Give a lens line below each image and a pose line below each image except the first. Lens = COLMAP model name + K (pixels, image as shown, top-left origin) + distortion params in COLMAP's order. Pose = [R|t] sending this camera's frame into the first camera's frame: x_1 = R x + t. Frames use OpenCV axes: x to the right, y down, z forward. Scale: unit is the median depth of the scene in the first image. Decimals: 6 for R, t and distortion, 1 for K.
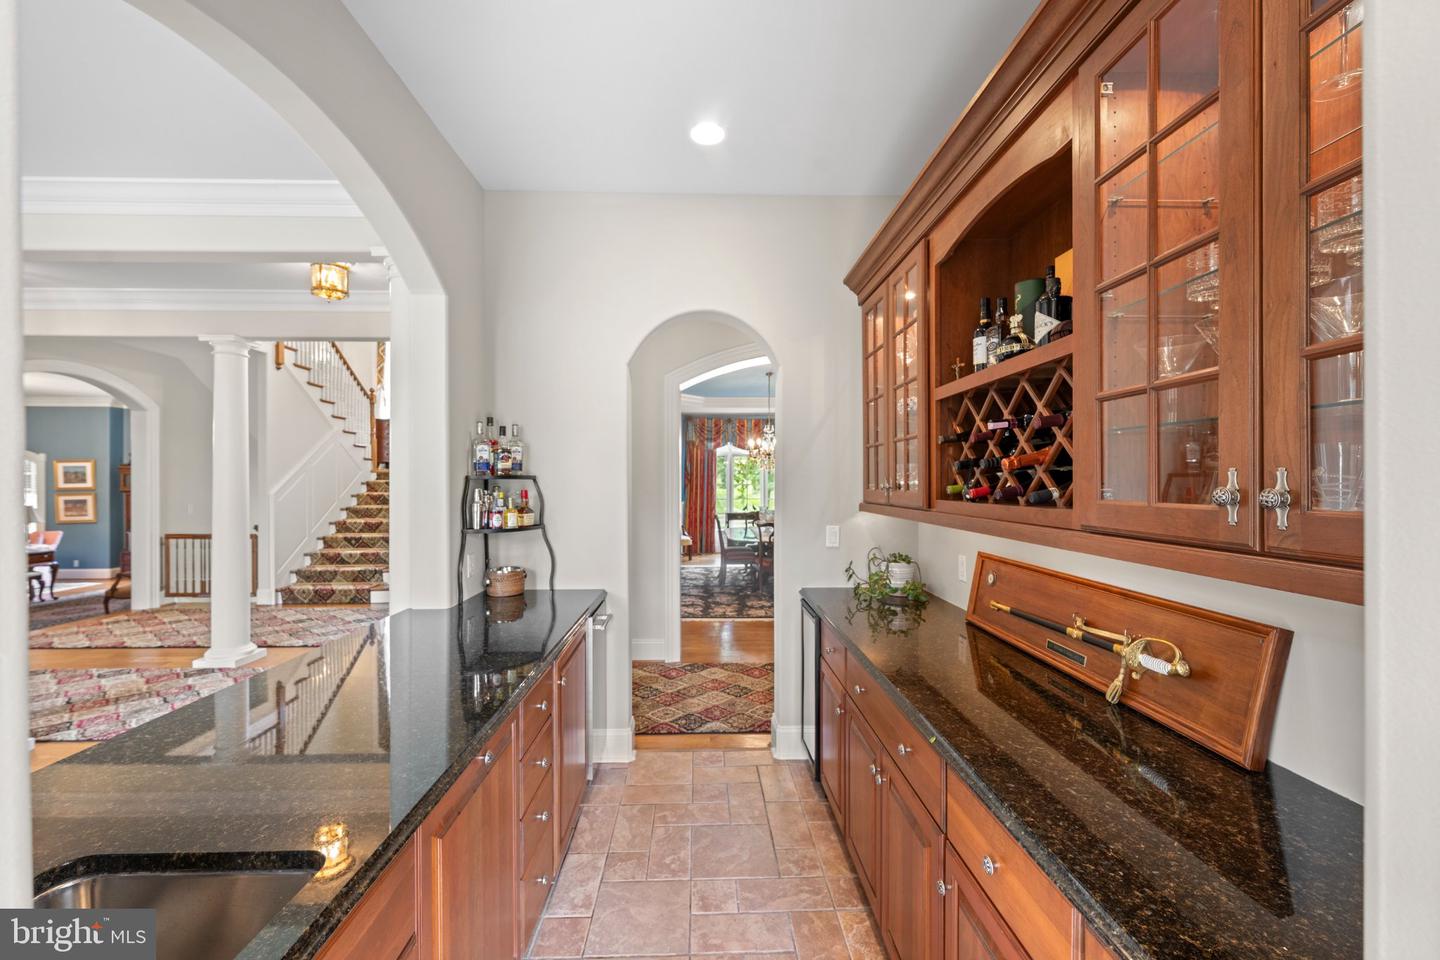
lens RADIAL K [[572.4, 0, 719.4], [0, 572.4, 476.8], [0, 0, 1]] dist [-0.000728, -0.000101]
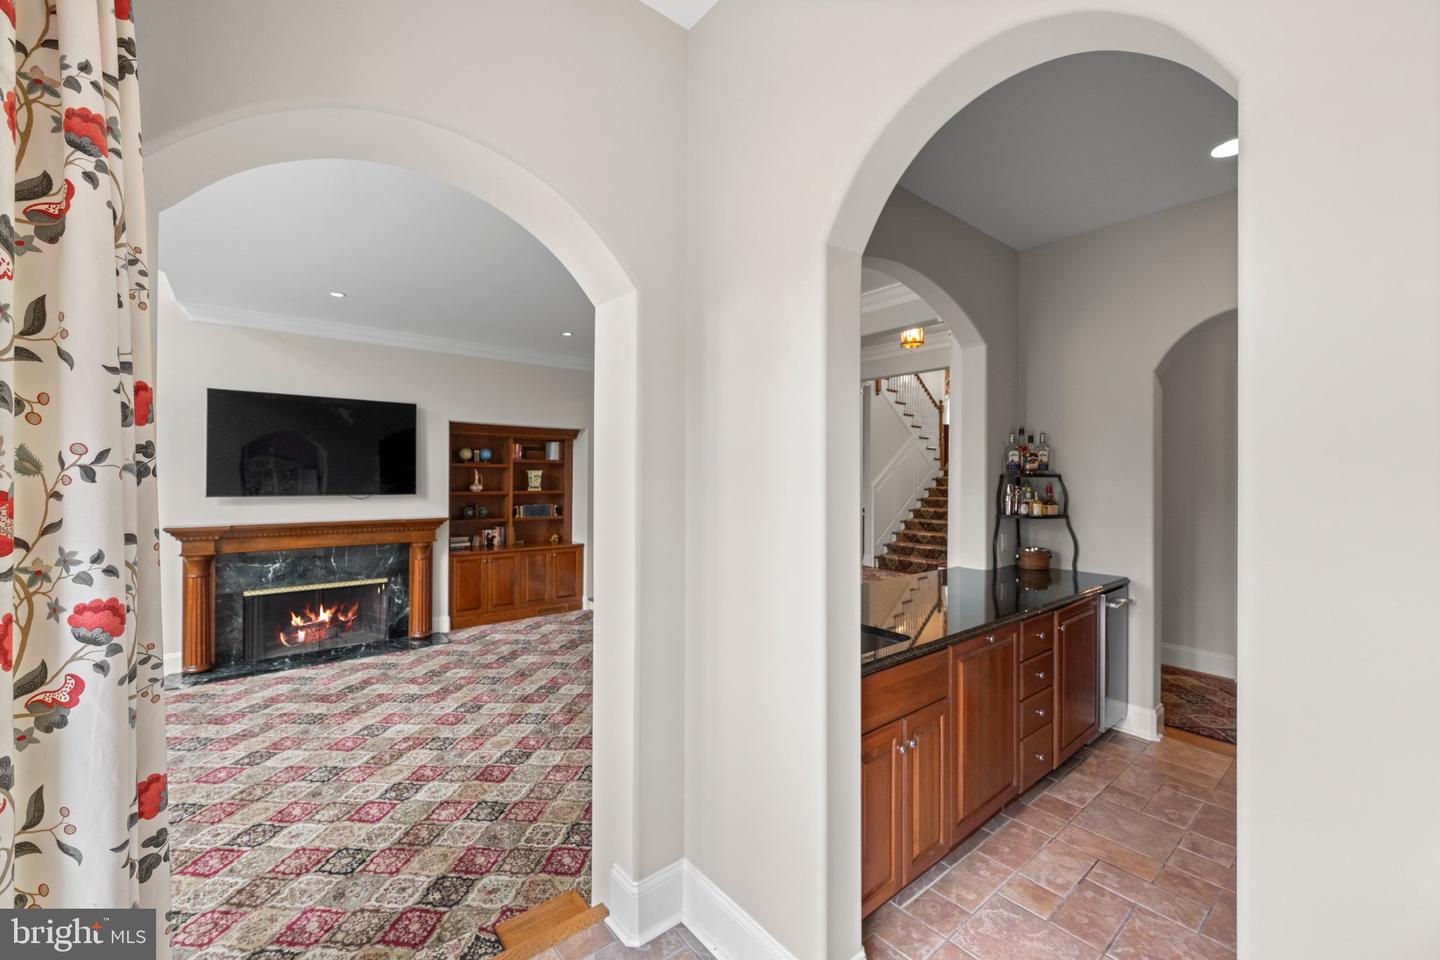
lens RADIAL K [[572.4, 0, 719.4], [0, 572.4, 476.8], [0, 0, 1]] dist [-0.000728, -0.000101]
pose [[0.608472, 0.009509, -0.793519, 0.082816], [-0.005153, 0.999954, 0.008031, -0.001316], [0.793559, -0.000798, 0.608493, -0.127465]]
